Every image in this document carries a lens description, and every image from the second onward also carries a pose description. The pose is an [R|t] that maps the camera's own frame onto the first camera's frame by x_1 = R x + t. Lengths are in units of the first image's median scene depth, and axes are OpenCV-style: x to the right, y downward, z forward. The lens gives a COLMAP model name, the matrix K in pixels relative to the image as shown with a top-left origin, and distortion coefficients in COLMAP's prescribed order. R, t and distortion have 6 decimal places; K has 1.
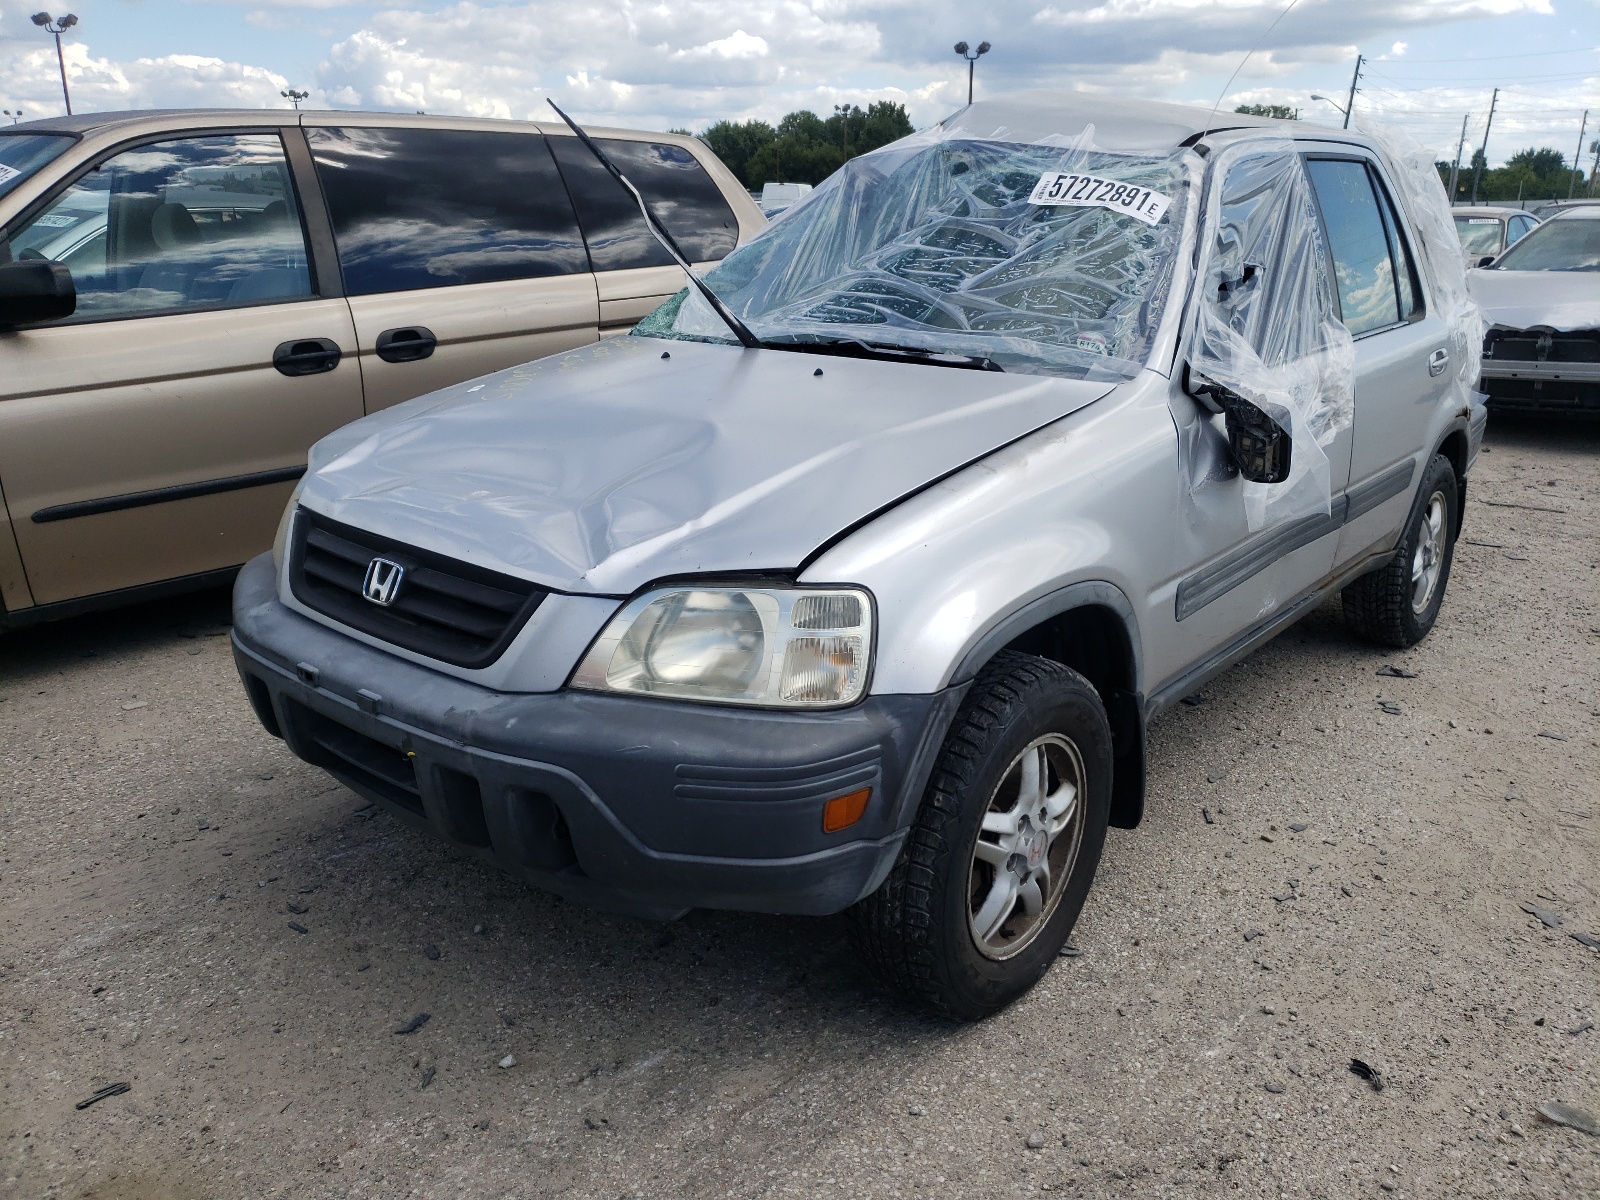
lens RADIAL K [[1303.3, 0, 864.6], [0, 1303.3, 604.0], [0, 0, 1]] dist [0.154952, -0.333175]
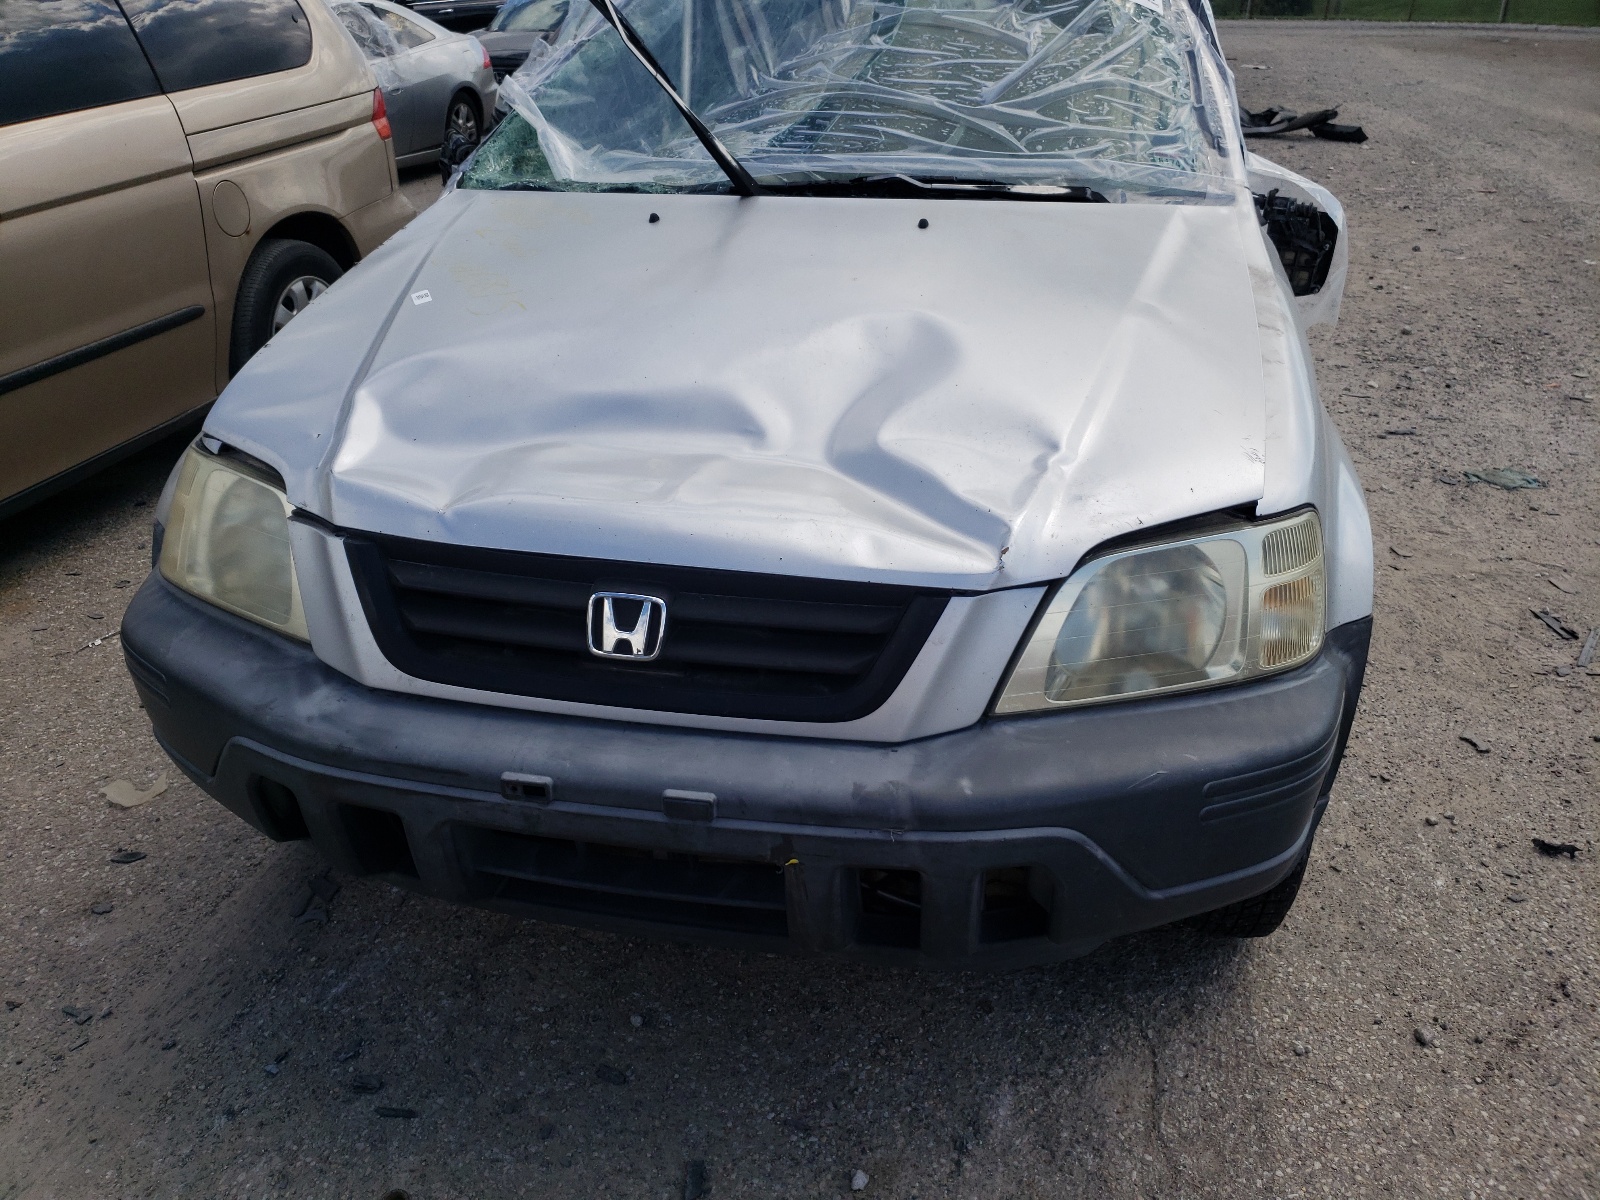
lens RADIAL K [[1272.6, 0, 800.0], [0, 1272.6, 600.0], [0, 0, 1]] dist [-0.000559, 0.049174]
pose [[0.875226, -0.223357, 0.429058, -0.463964], [0.150846, 0.968805, 0.196629, -0.117259], [-0.459592, -0.107373, 0.881616, 0.333201]]
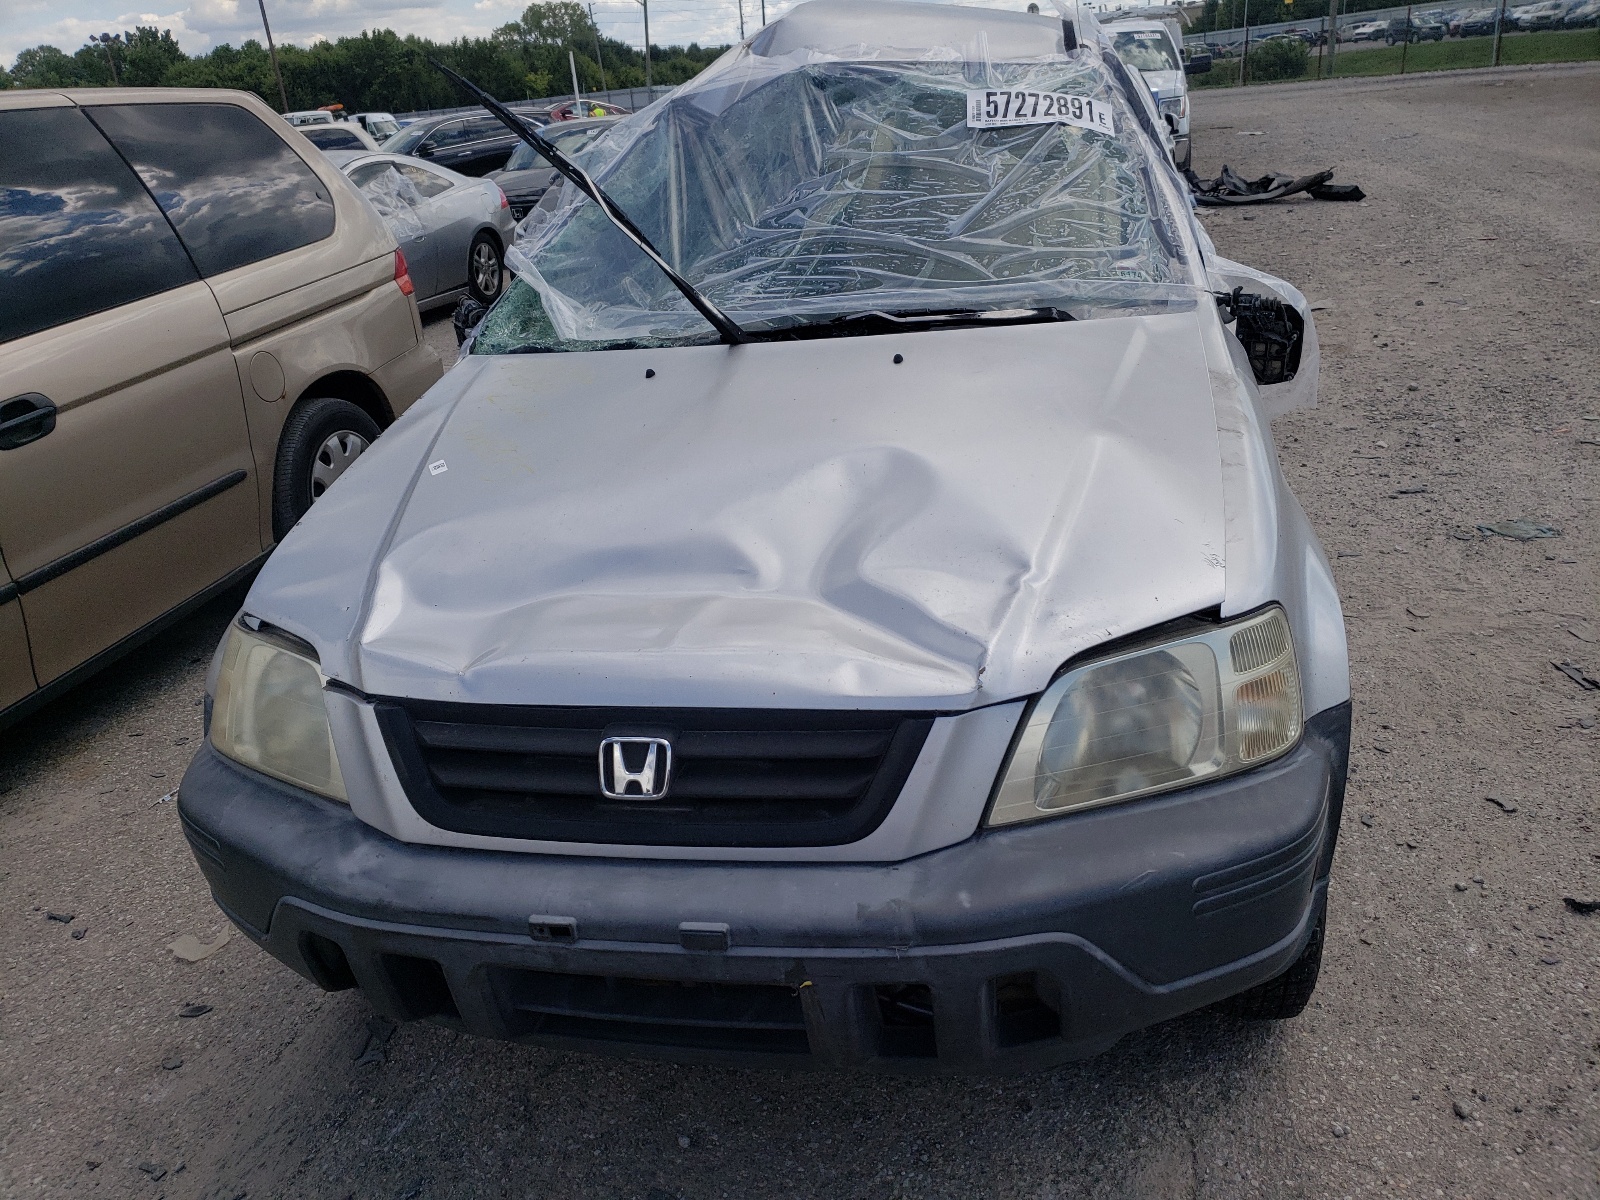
lens RADIAL K [[1273.0, 0, 800.0], [0, 1273.0, 600.0], [0, 0, 1]] dist [0.024705, 0.009135]
pose [[0.872975, -0.264104, 0.410077, -0.451857], [0.233661, 0.964417, 0.123700, -0.140033], [-0.428155, -0.012168, 0.903623, 0.286269]]
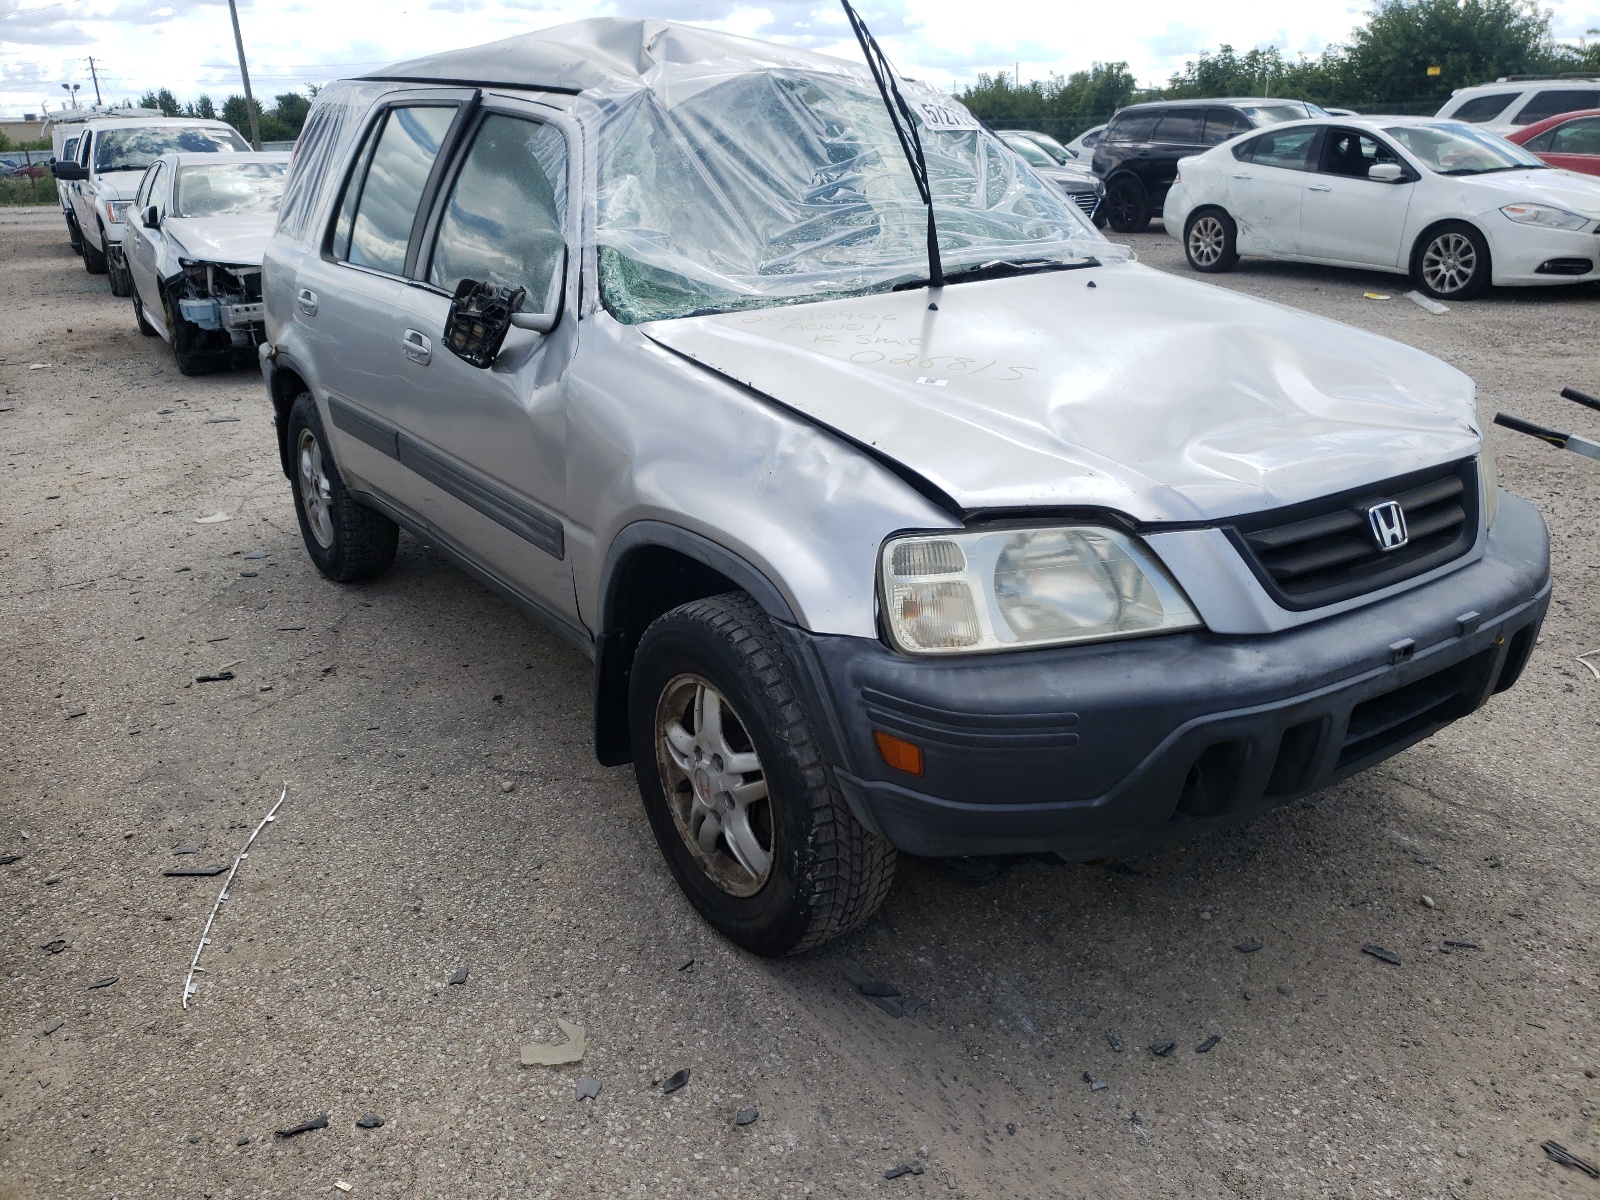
lens RADIAL K [[1272.6, 0, 800.0], [0, 1272.6, 600.0], [0, 0, 1]] dist [-0.000559, 0.049174]
pose [[0.232449, -0.340627, 0.911011, -1.097229], [0.302090, 0.915626, 0.265273, -0.282638], [-0.924505, 0.213545, 0.315736, 0.927461]]
